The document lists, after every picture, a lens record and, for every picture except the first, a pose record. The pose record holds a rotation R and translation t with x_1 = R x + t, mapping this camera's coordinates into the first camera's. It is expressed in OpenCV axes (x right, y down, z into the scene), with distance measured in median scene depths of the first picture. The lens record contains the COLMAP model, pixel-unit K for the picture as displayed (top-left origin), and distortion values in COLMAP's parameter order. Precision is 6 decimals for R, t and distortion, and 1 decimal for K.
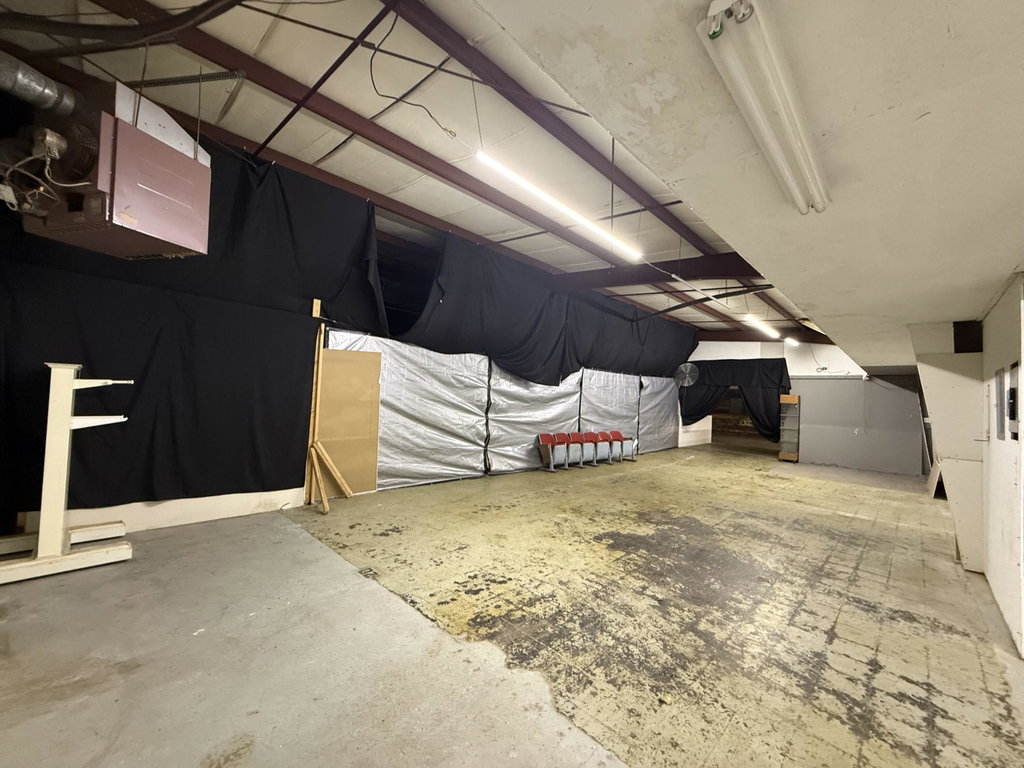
lens RADIAL K [[409.1, 0, 508.4], [0, 409.1, 383.0], [0, 0, 1]] dist [0.002187, -0.000111]
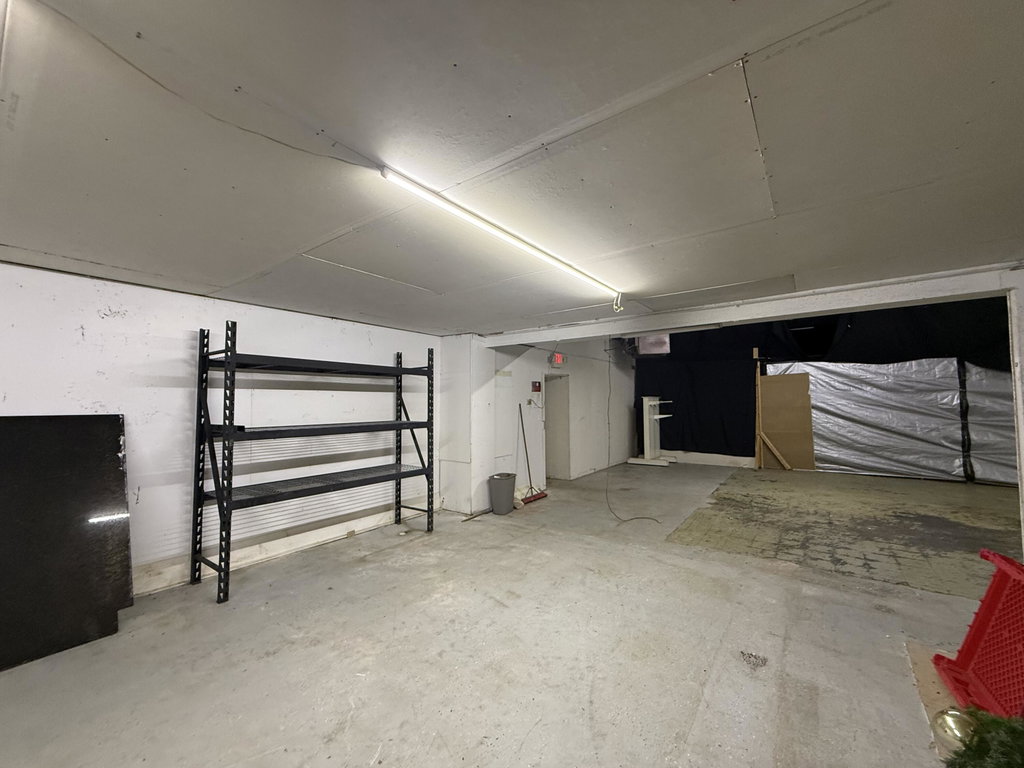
lens RADIAL K [[409.1, 0, 511.5], [0, 409.1, 382.6], [0, 0, 1]] dist [0.002187, -0.000111]
pose [[0.145202, -0.091047, -0.985204, 1.055282], [0.048940, 0.995199, -0.084758, 0.034335], [0.988191, -0.035909, 0.148961, -0.260963]]
